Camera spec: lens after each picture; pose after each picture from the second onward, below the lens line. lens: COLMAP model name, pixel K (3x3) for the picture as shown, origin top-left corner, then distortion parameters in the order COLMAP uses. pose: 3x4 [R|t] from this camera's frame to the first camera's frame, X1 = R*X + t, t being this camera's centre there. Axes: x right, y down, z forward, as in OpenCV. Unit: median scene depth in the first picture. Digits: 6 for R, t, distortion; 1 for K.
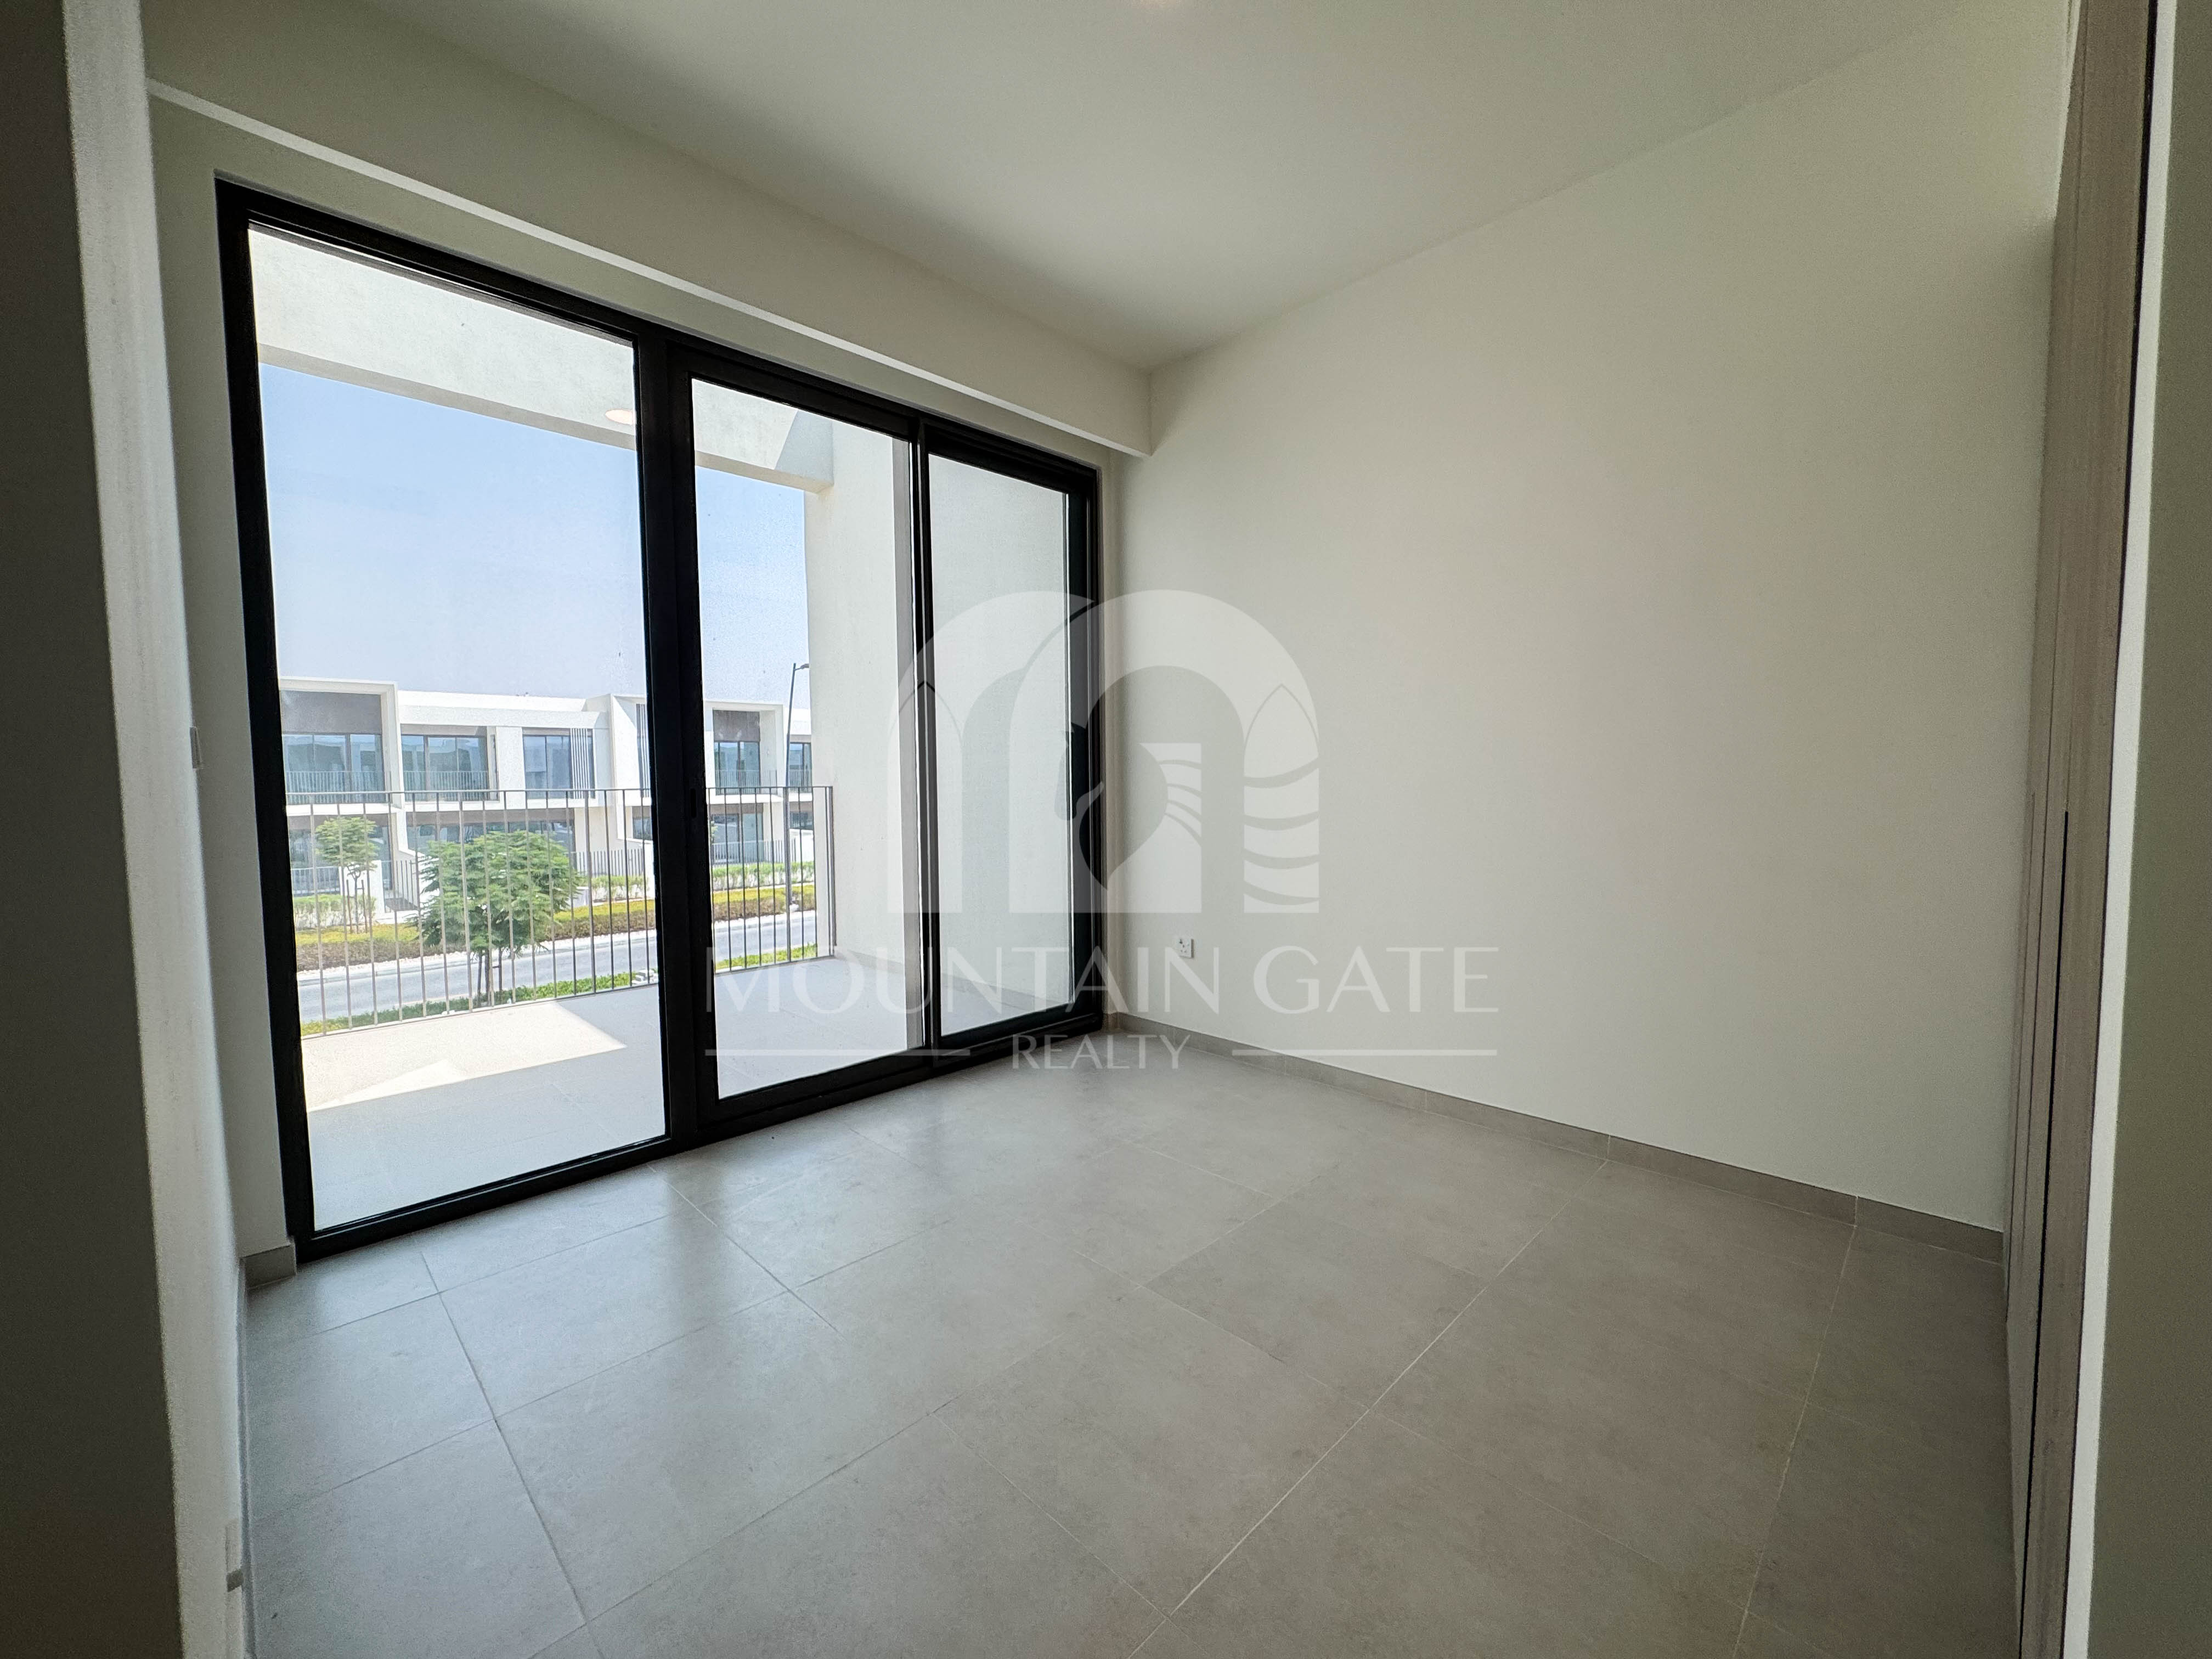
lens RADIAL K [[886.2, 0, 1099.8], [0, 886.2, 829.1], [0, 0, 1]] dist [-0.002560, 0.000231]
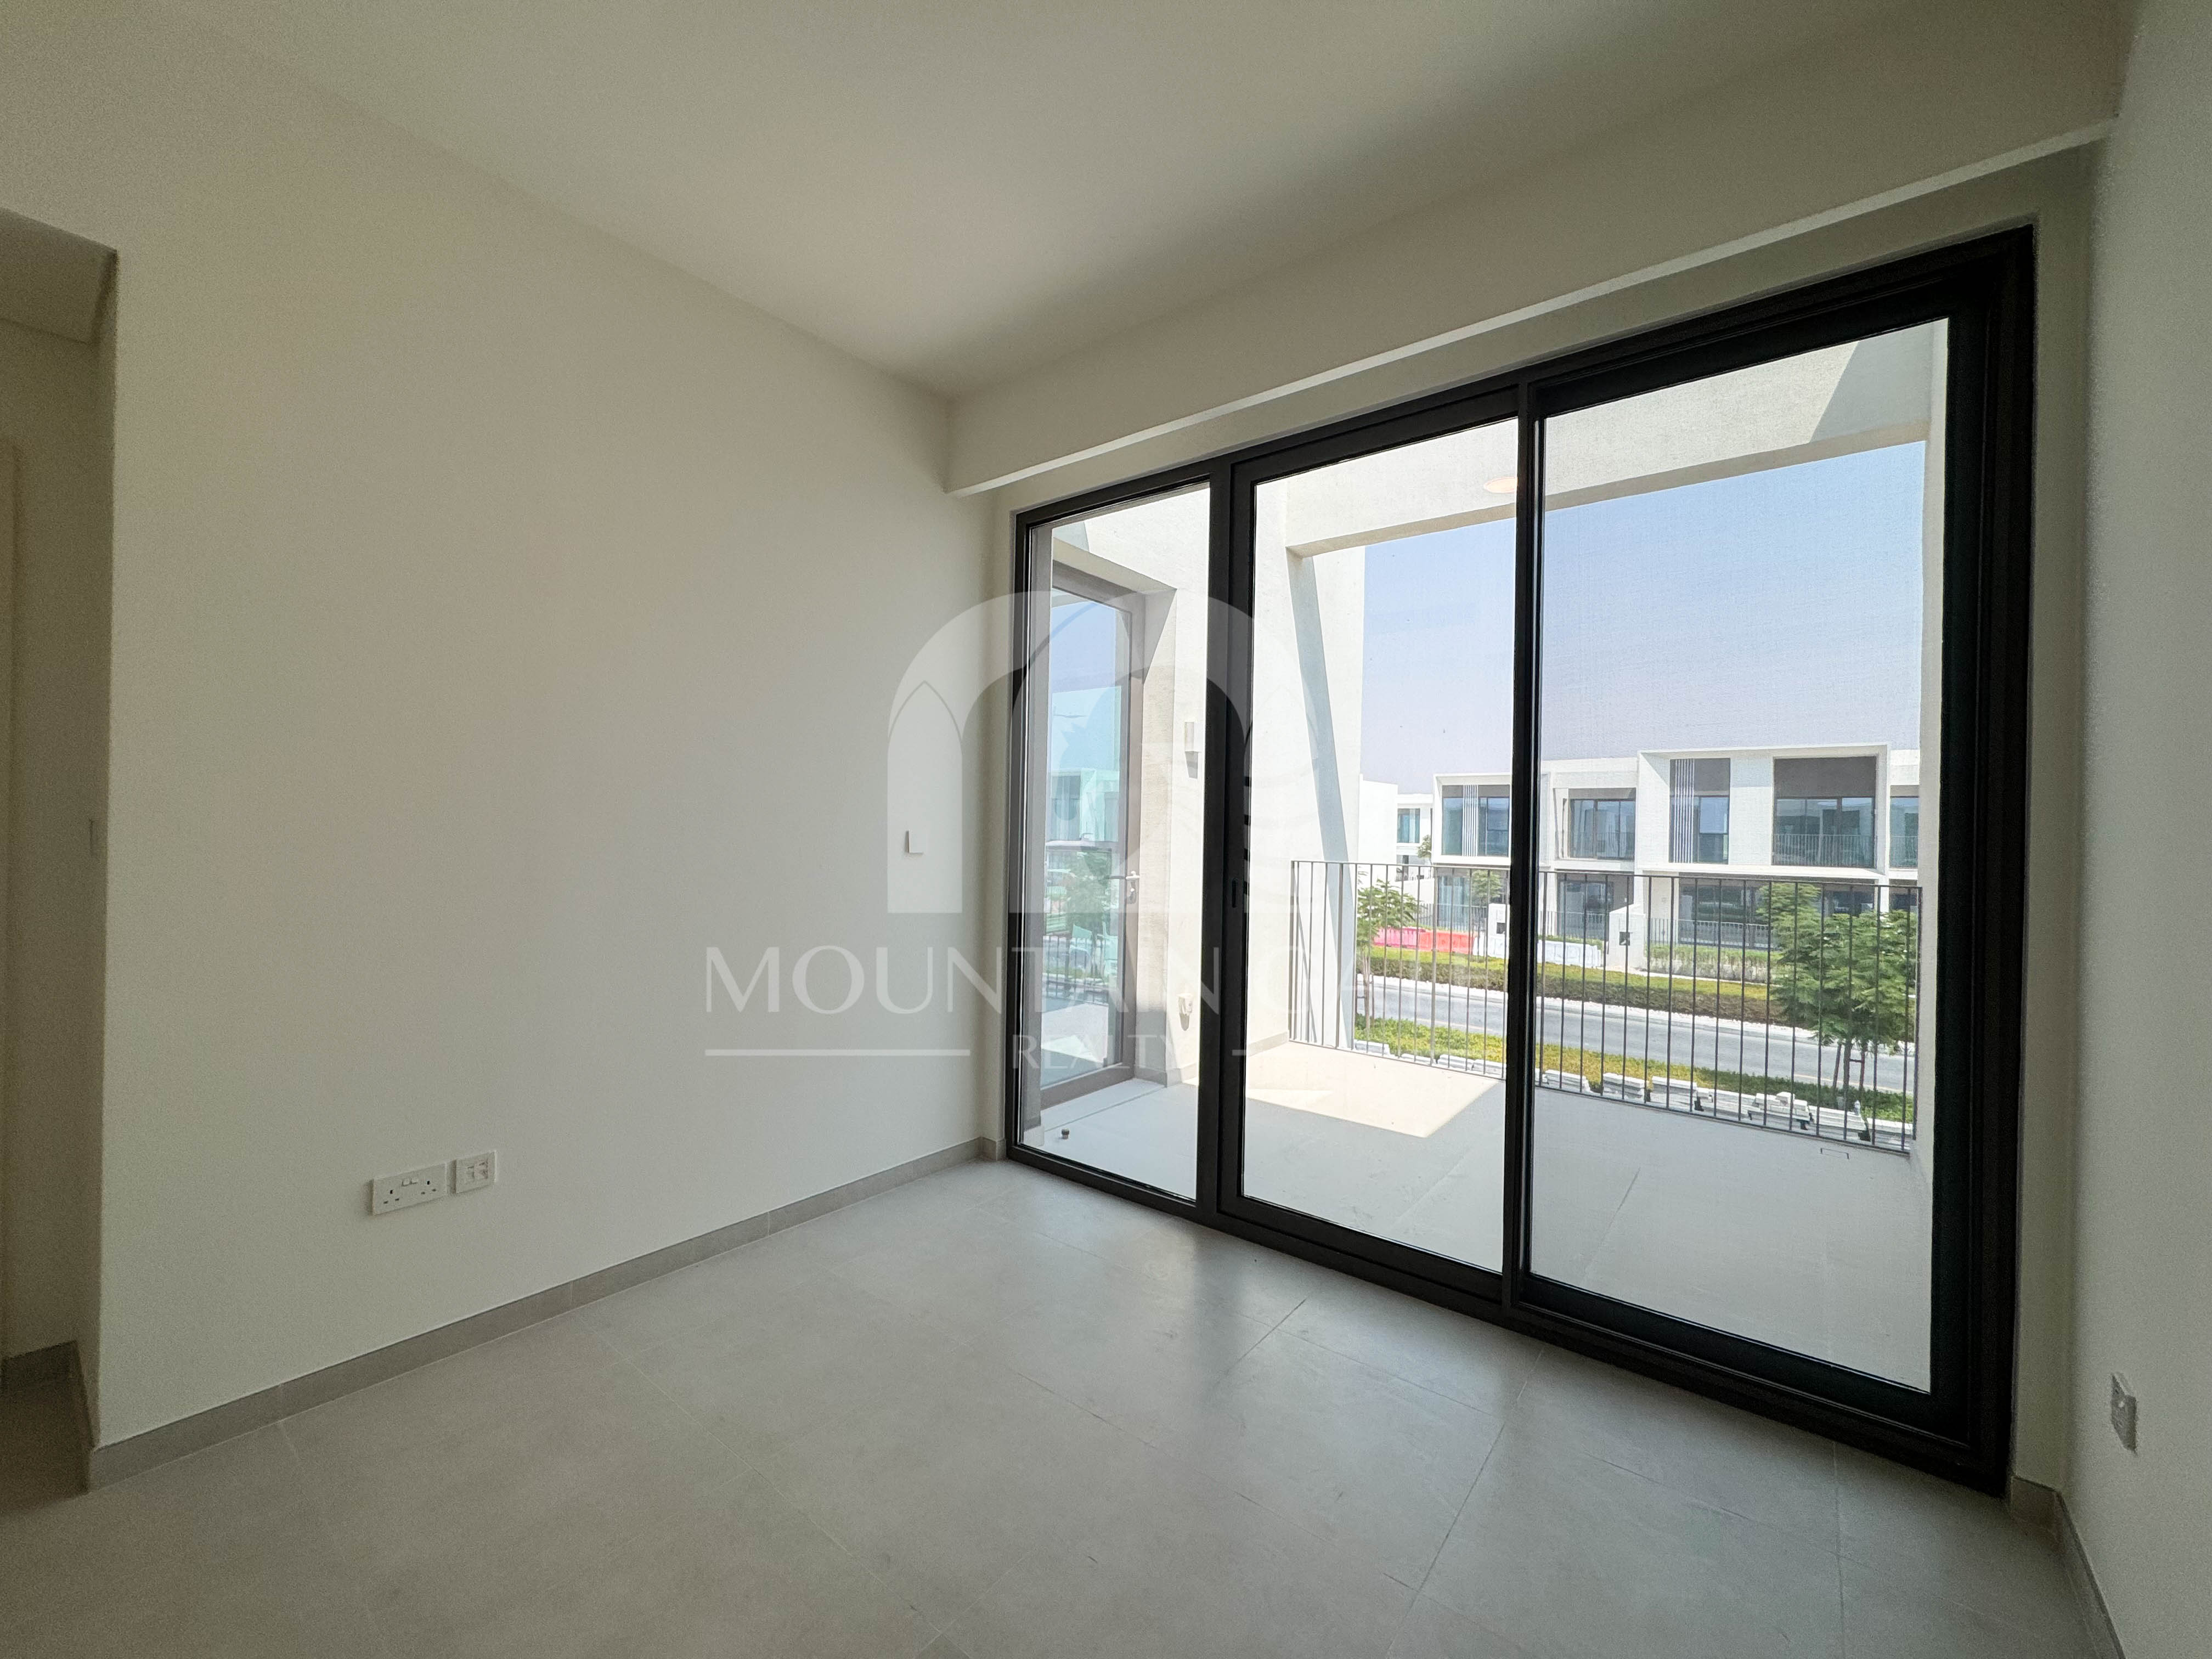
lens RADIAL K [[886.2, 0, 1099.8], [0, 886.2, 829.1], [0, 0, 1]] dist [-0.002560, 0.000231]
pose [[0.114527, 0.014986, -0.993307, 0.364043], [-0.082130, 0.996606, 0.005567, -0.064899], [0.990019, 0.080943, 0.115369, 0.479848]]
